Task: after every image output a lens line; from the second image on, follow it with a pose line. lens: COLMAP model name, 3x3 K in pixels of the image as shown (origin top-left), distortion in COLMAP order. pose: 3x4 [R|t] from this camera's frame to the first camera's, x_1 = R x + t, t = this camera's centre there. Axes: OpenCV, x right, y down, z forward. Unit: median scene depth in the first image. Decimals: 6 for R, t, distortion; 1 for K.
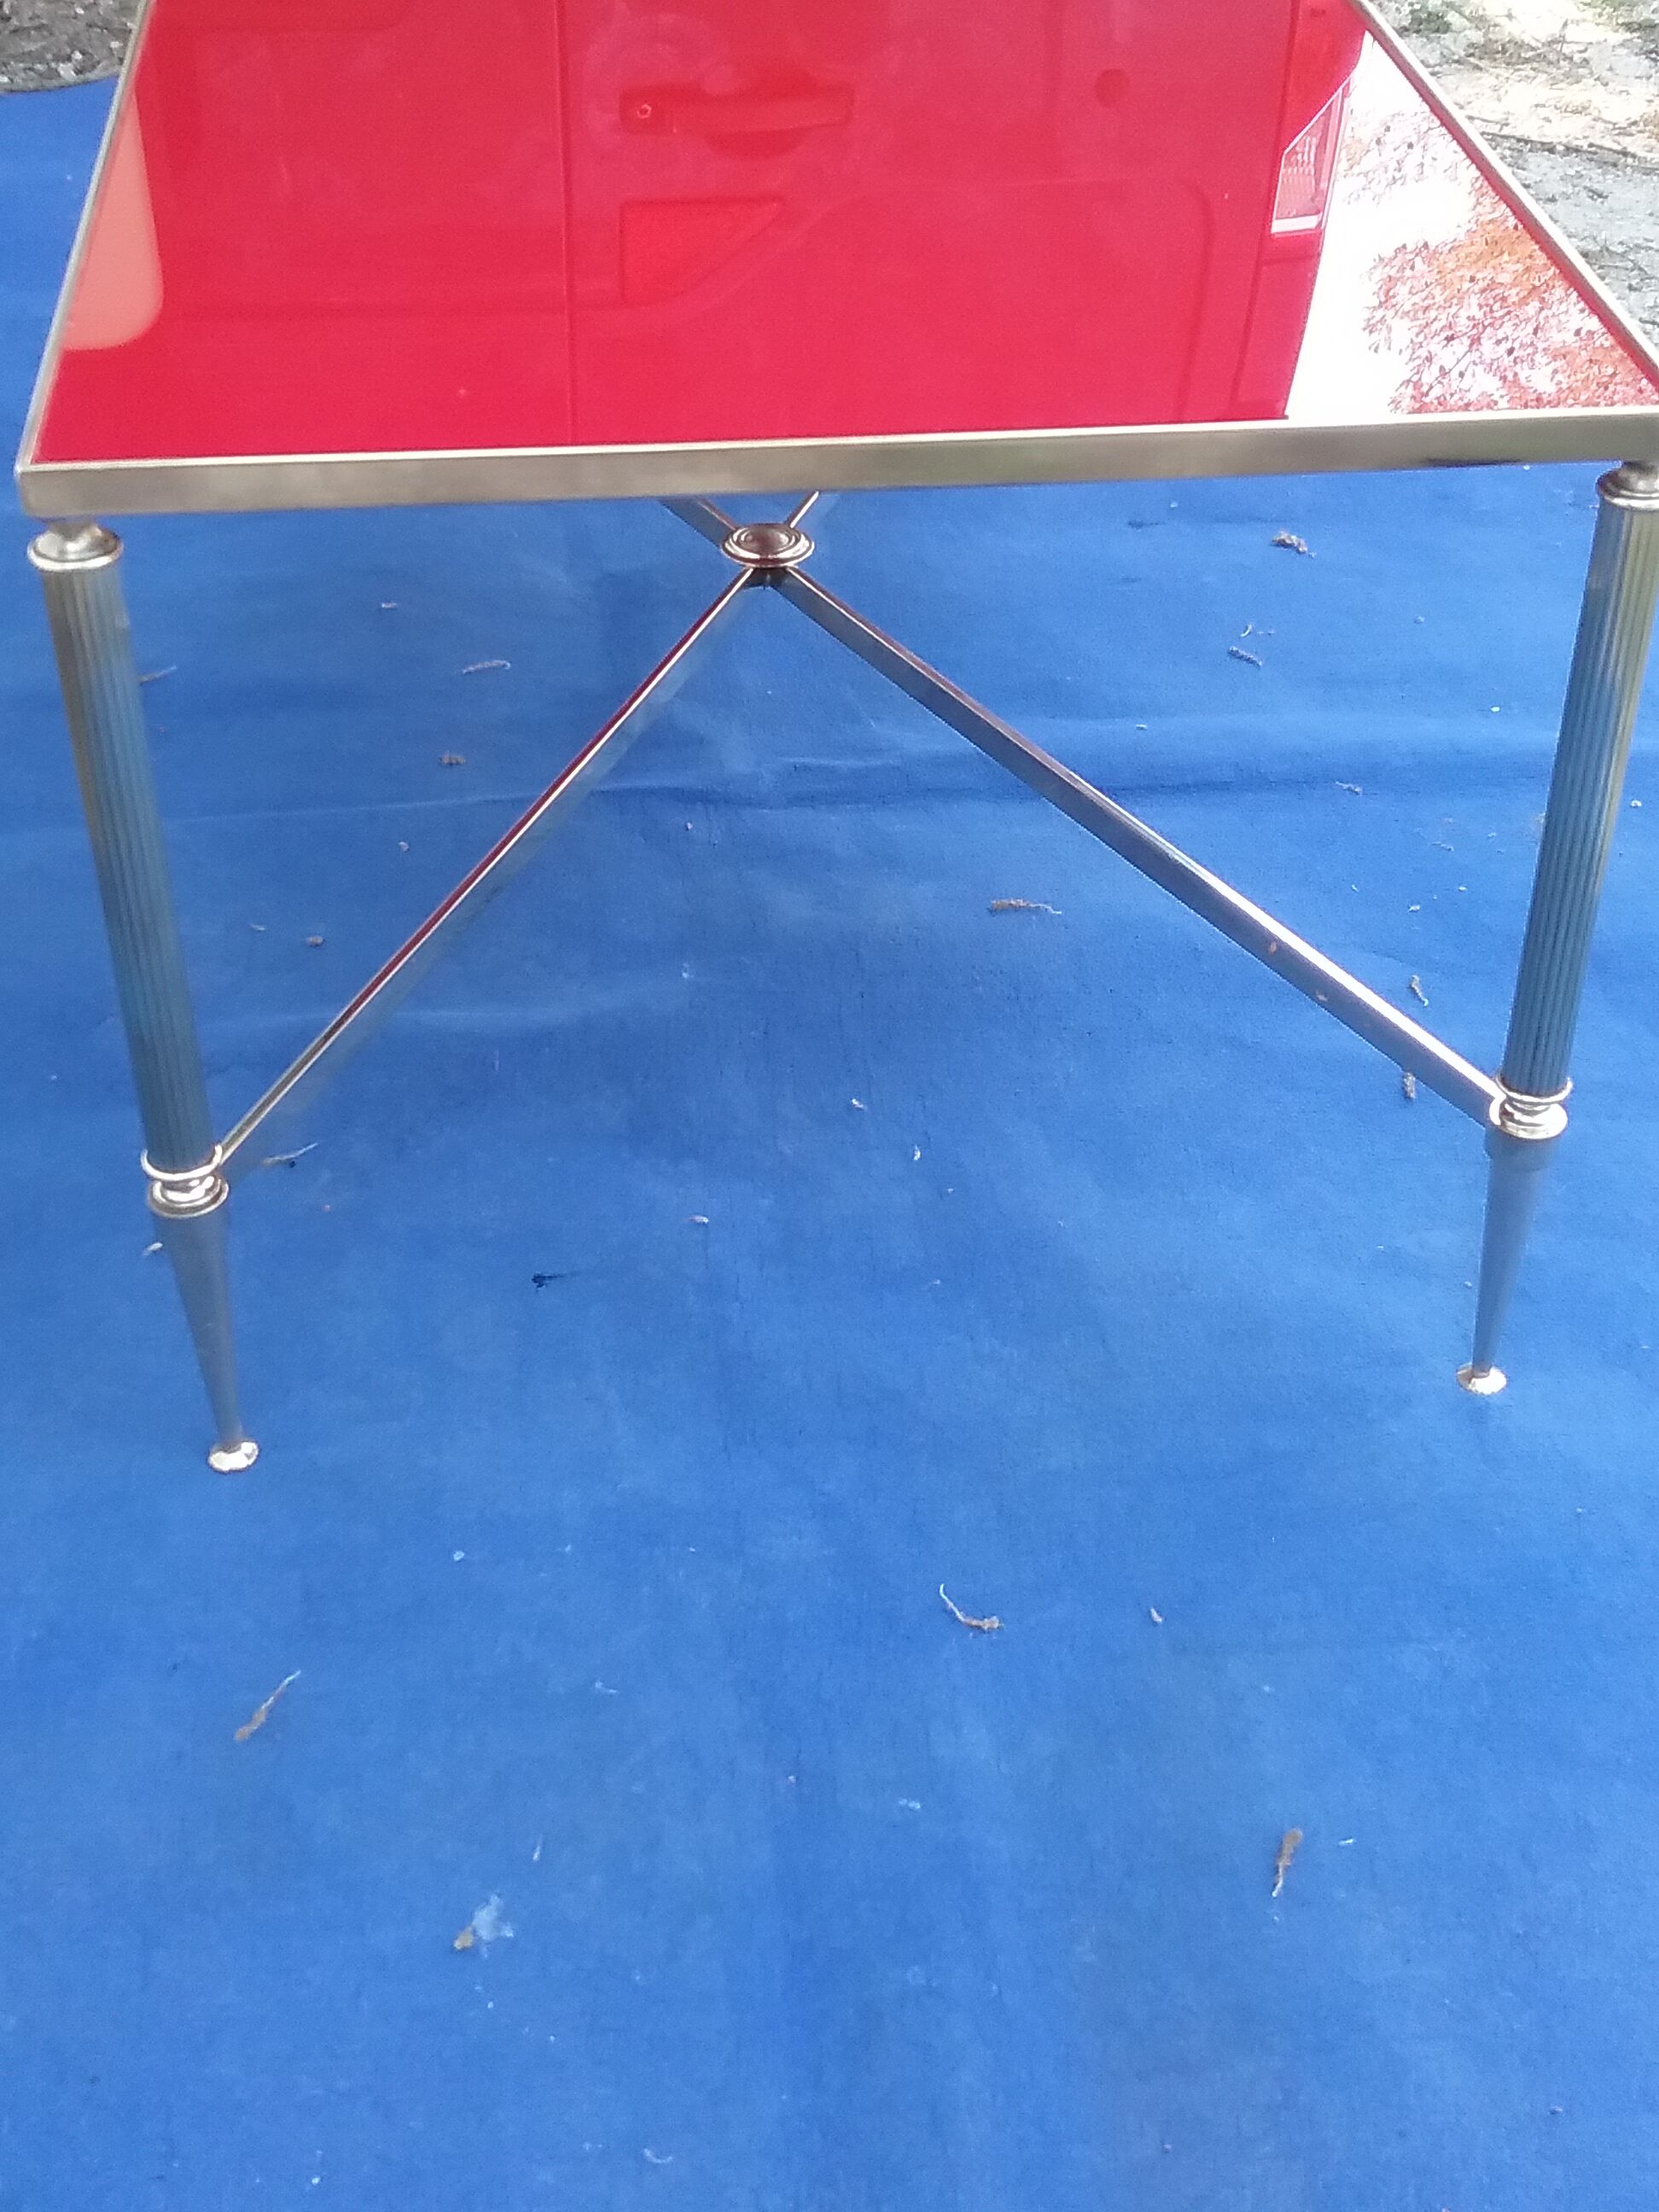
lens RADIAL K [[2884.1, 0, 829.5], [0, 2884.1, 1106.0], [0, 0, 1]] dist [0.105215, -0.250152]
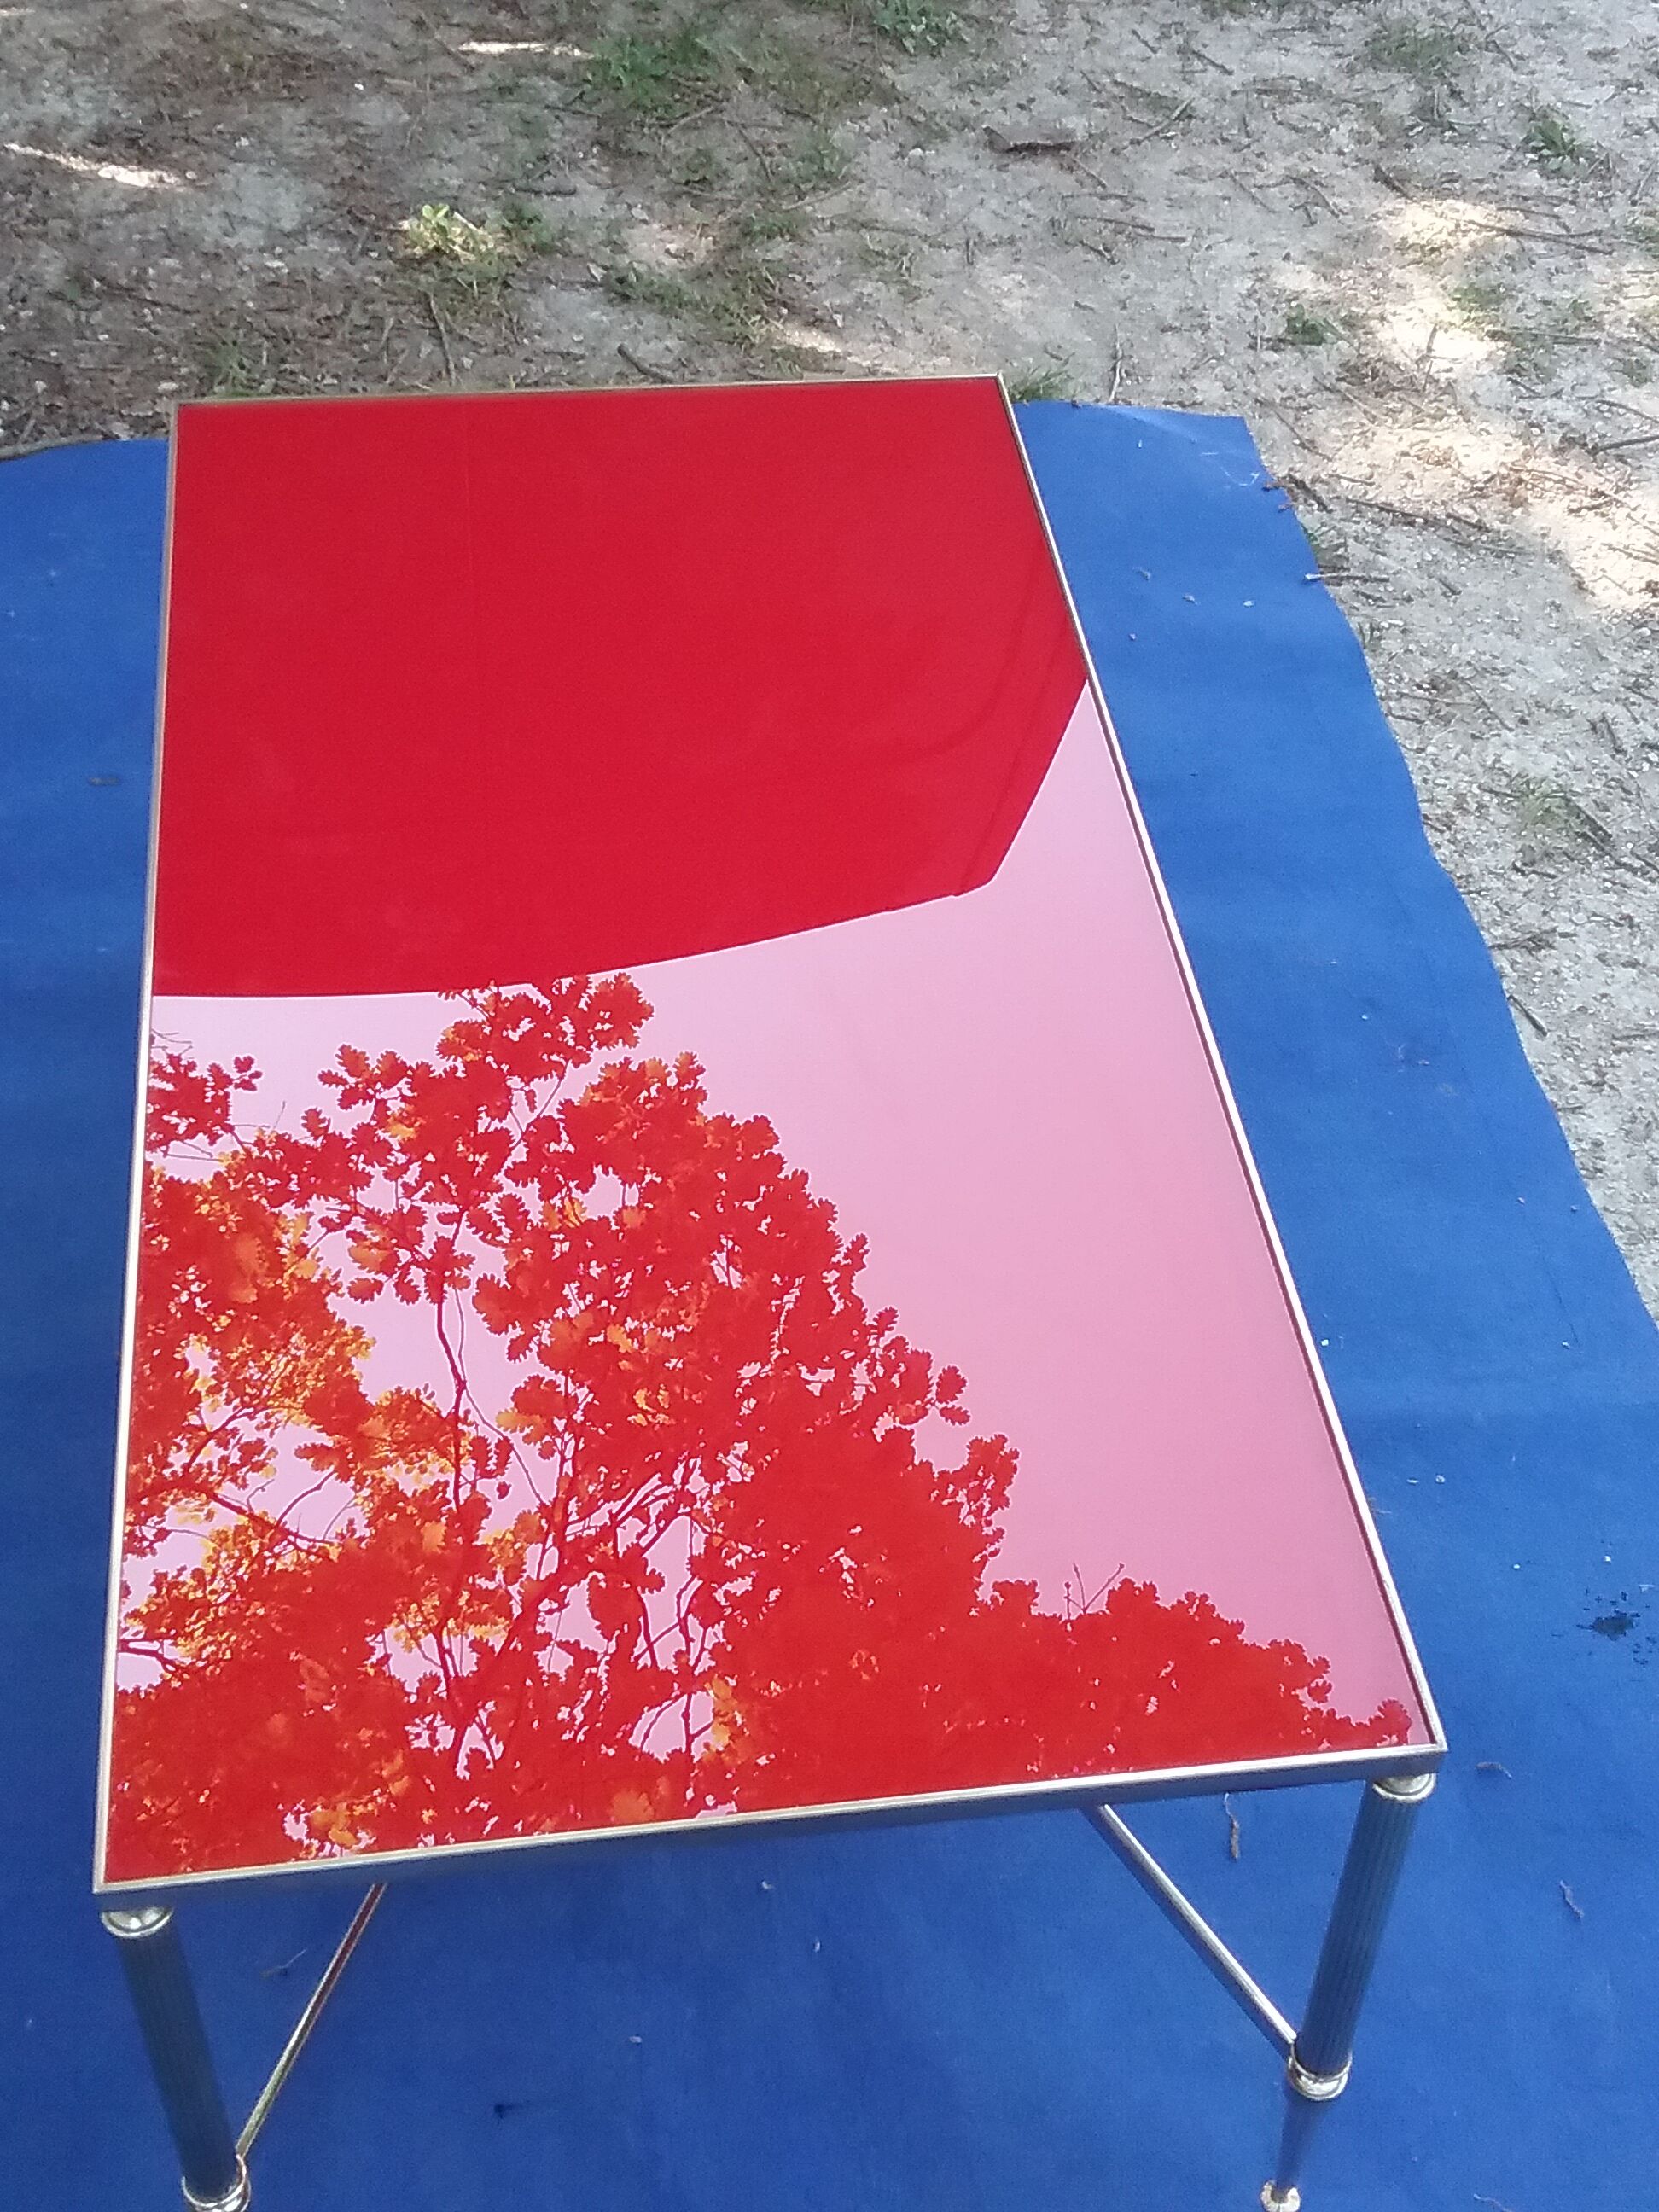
lens RADIAL K [[2884.1, 0, 829.5], [0, 2884.1, 1106.0], [0, 0, 1]] dist [0.105215, -0.250152]
pose [[0.999334, -0.002816, 0.036377, -0.007370], [-0.002083, 0.990987, 0.133940, -0.513922], [-0.036426, -0.133926, 0.990322, -0.140202]]
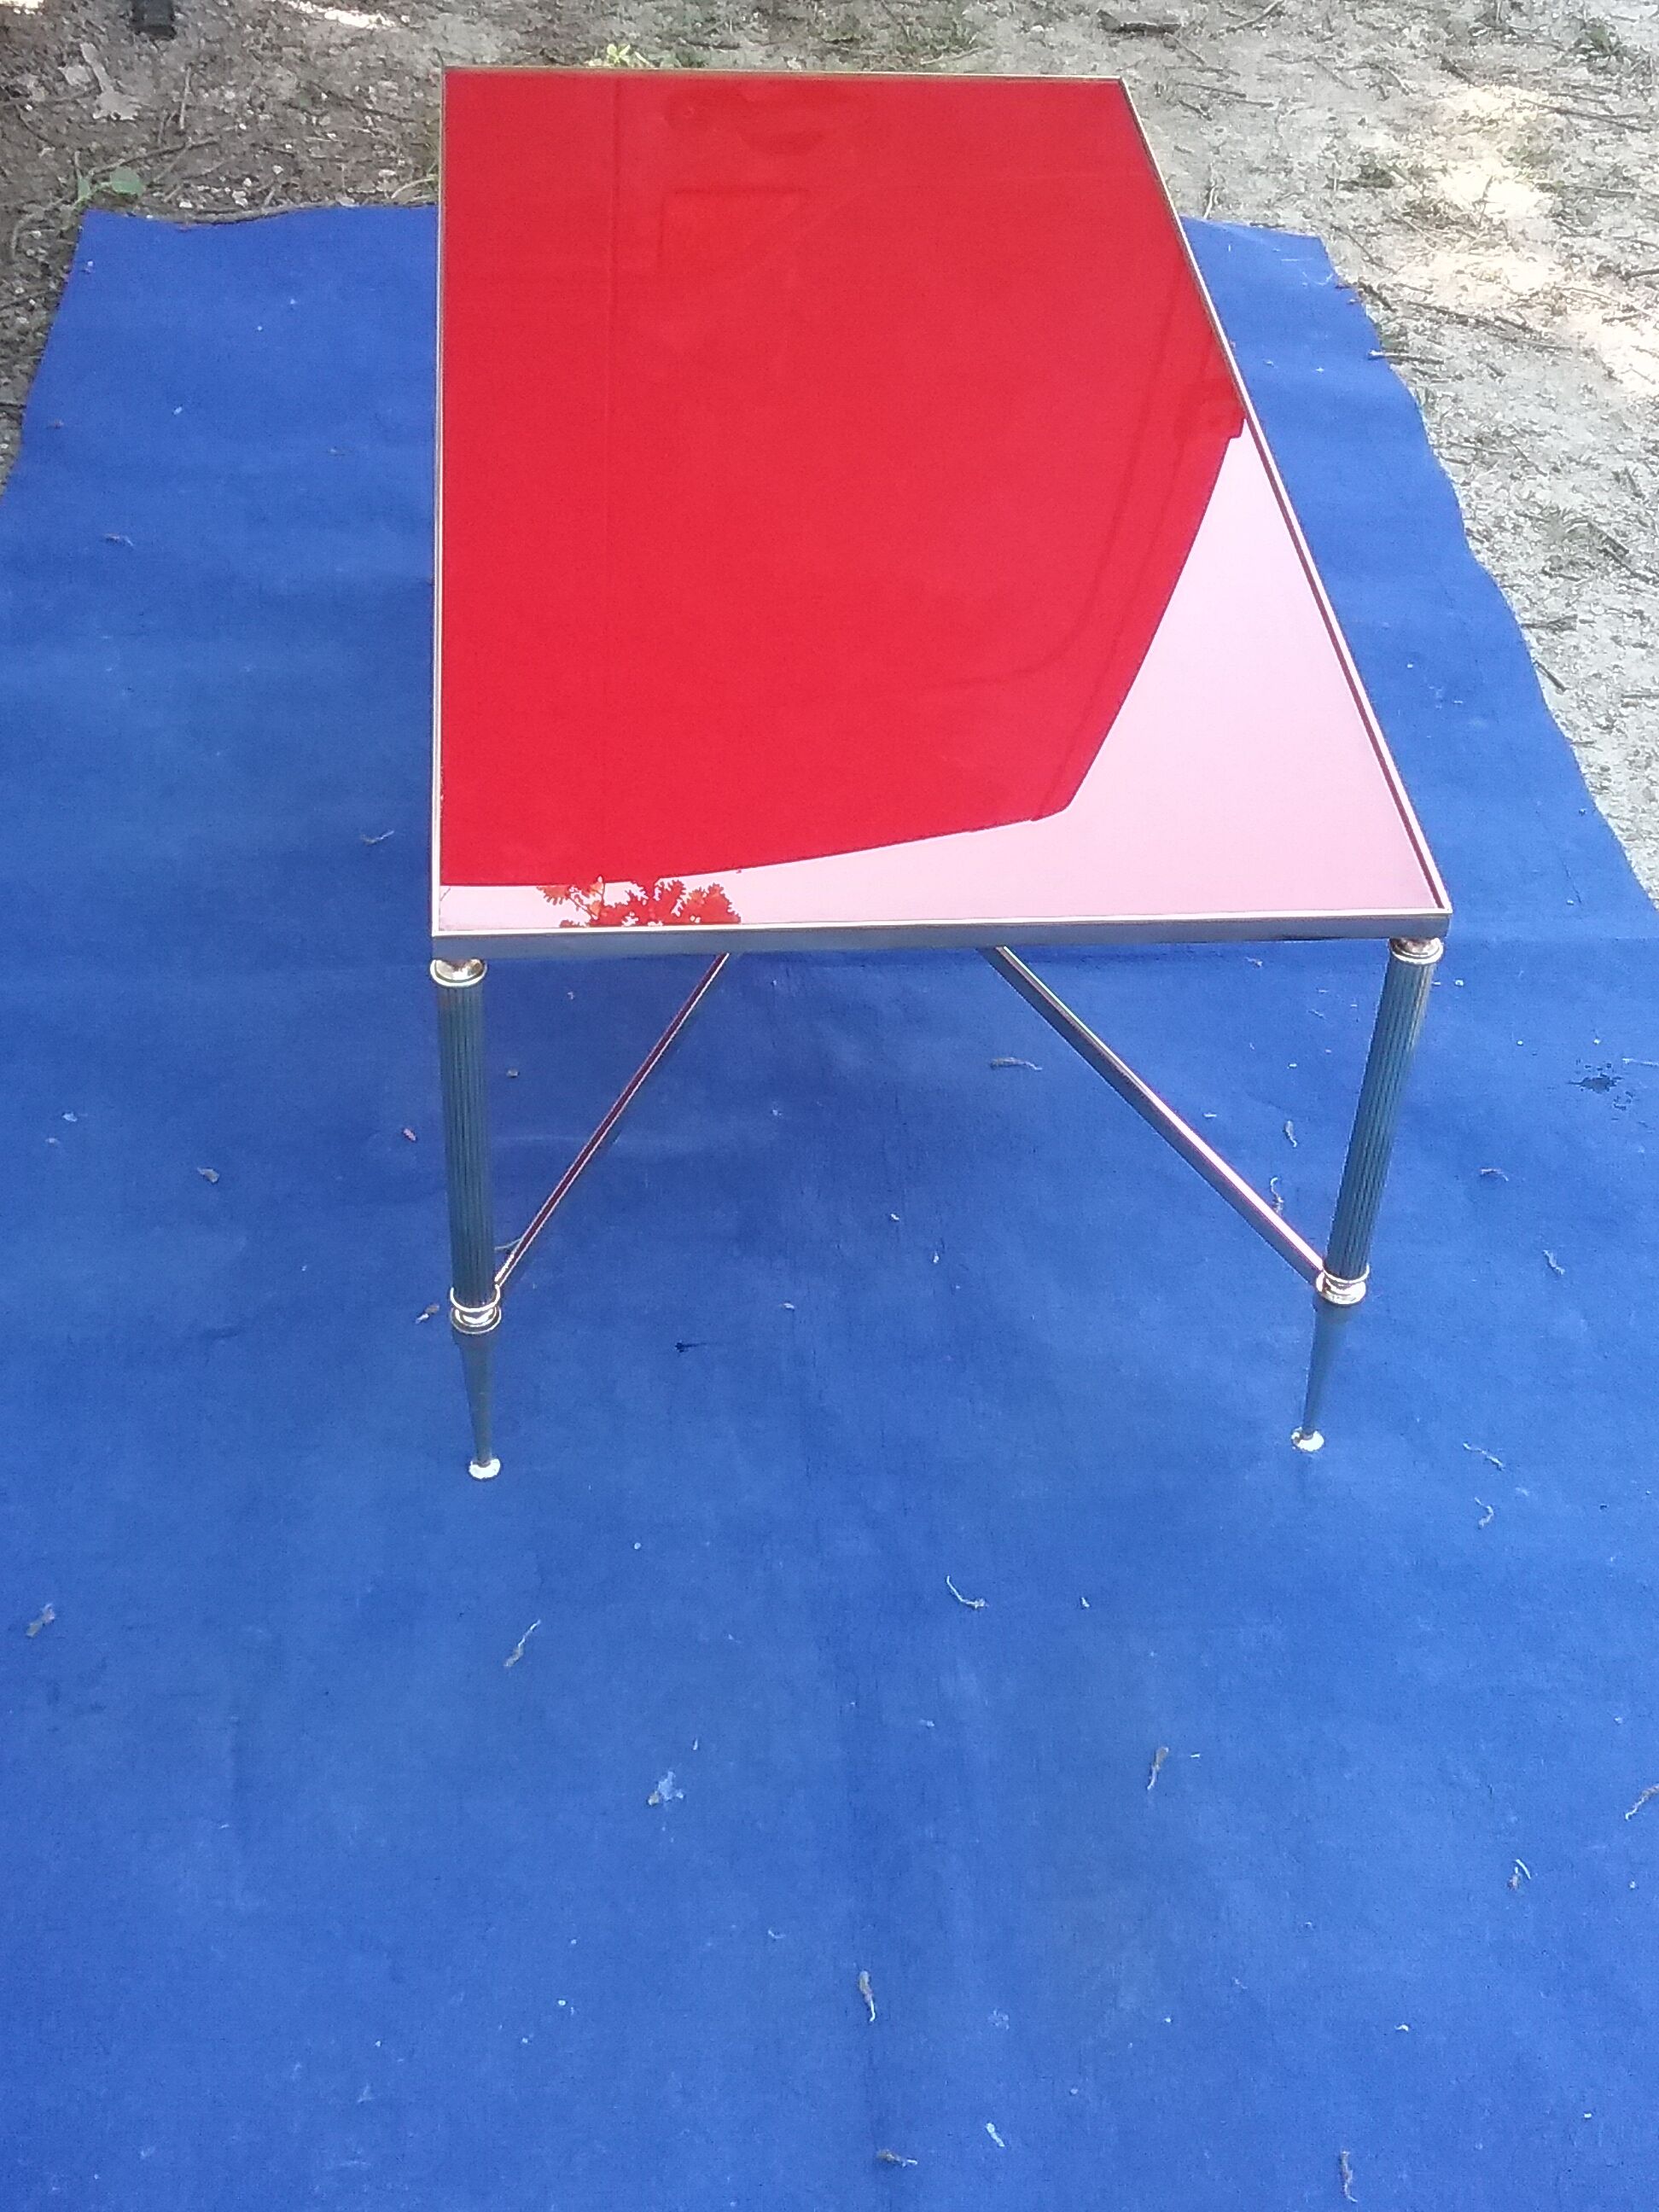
lens RADIAL K [[2884.1, 0, 829.5], [0, 2884.1, 1106.0], [0, 0, 1]] dist [0.105215, -0.250152]
pose [[0.999143, 0.036606, 0.019334, -0.057484], [-0.038174, 0.995375, 0.088160, -0.197141], [-0.016017, -0.088823, 0.995919, -0.468958]]
